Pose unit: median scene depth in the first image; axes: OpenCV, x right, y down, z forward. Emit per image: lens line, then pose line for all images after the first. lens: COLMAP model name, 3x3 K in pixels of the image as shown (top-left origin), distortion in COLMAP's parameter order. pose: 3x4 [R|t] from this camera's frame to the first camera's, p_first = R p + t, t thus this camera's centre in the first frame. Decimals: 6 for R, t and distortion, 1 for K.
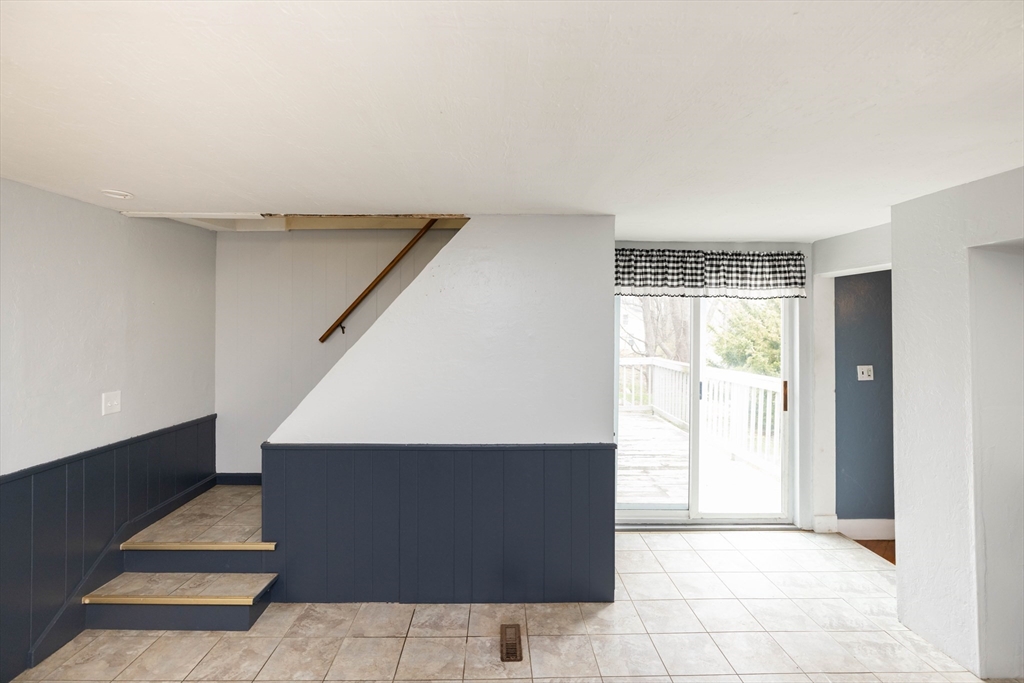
lens RADIAL K [[483.8, 0, 507.9], [0, 483.8, 333.0], [0, 0, 1]] dist [0.001149, -0.000661]
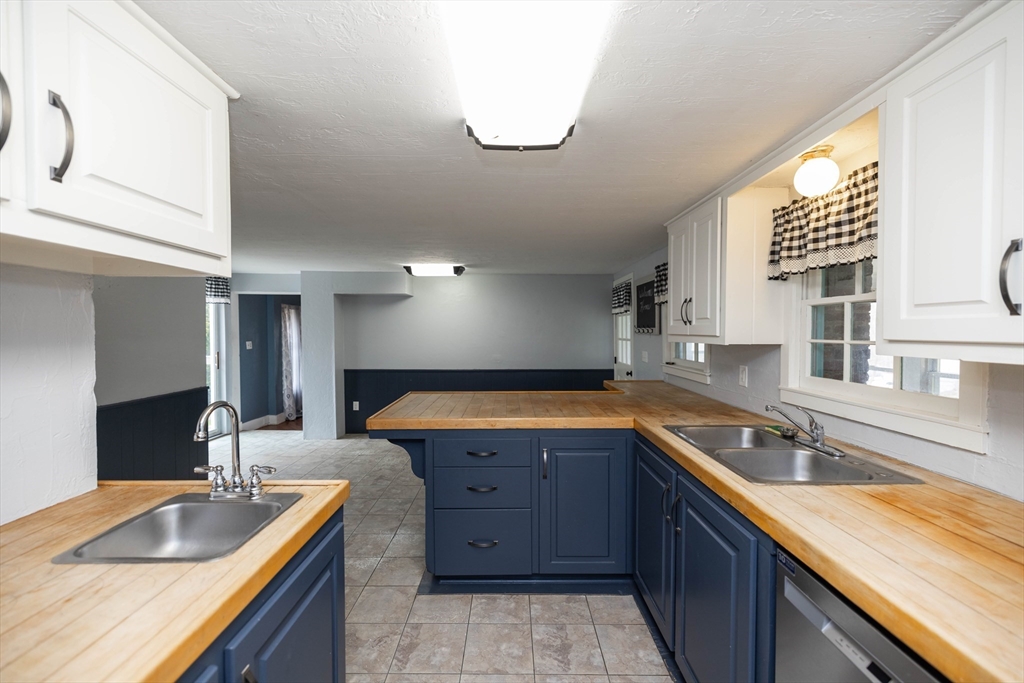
lens RADIAL K [[424.2, 0, 514.2], [0, 424.2, 338.3], [0, 0, 1]] dist [0.001296, -0.000732]
pose [[0.013334, -0.018194, 0.999746, -1.325486], [-0.002808, 0.999830, 0.018233, 0.030236], [-0.999907, -0.003051, 0.013280, -0.110244]]
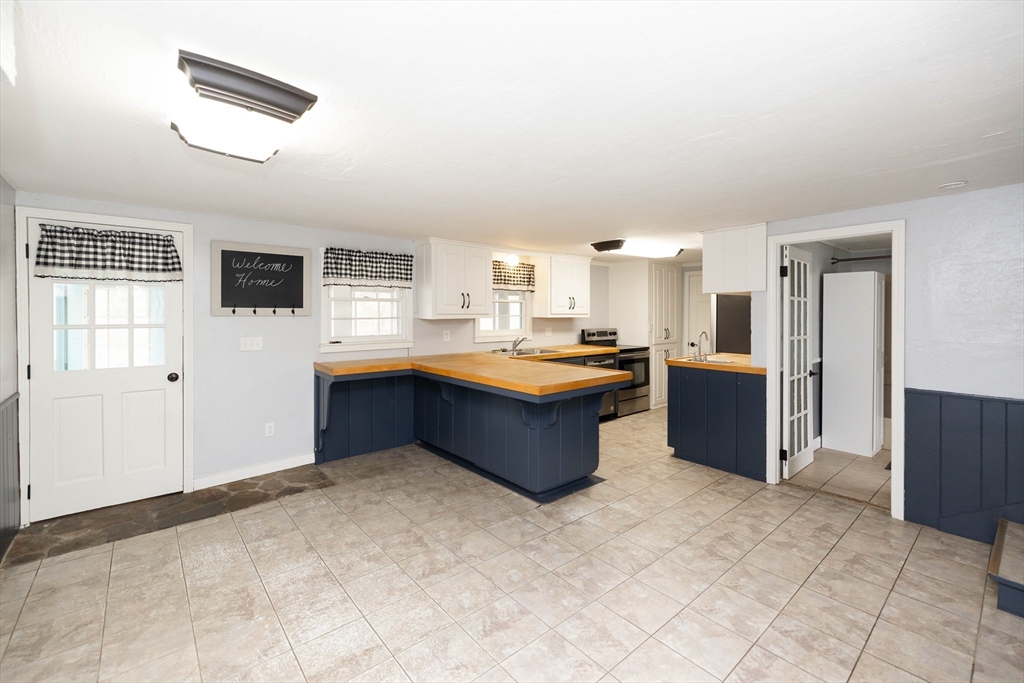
lens RADIAL K [[424.2, 0, 503.4], [0, 424.2, 316.1], [0, 0, 1]] dist [0.001296, -0.000732]
pose [[-0.786827, -0.000252, -0.617174, 0.688039], [-0.002892, 0.999990, 0.003278, 0.043375], [0.617167, 0.004364, -0.786820, 0.995251]]
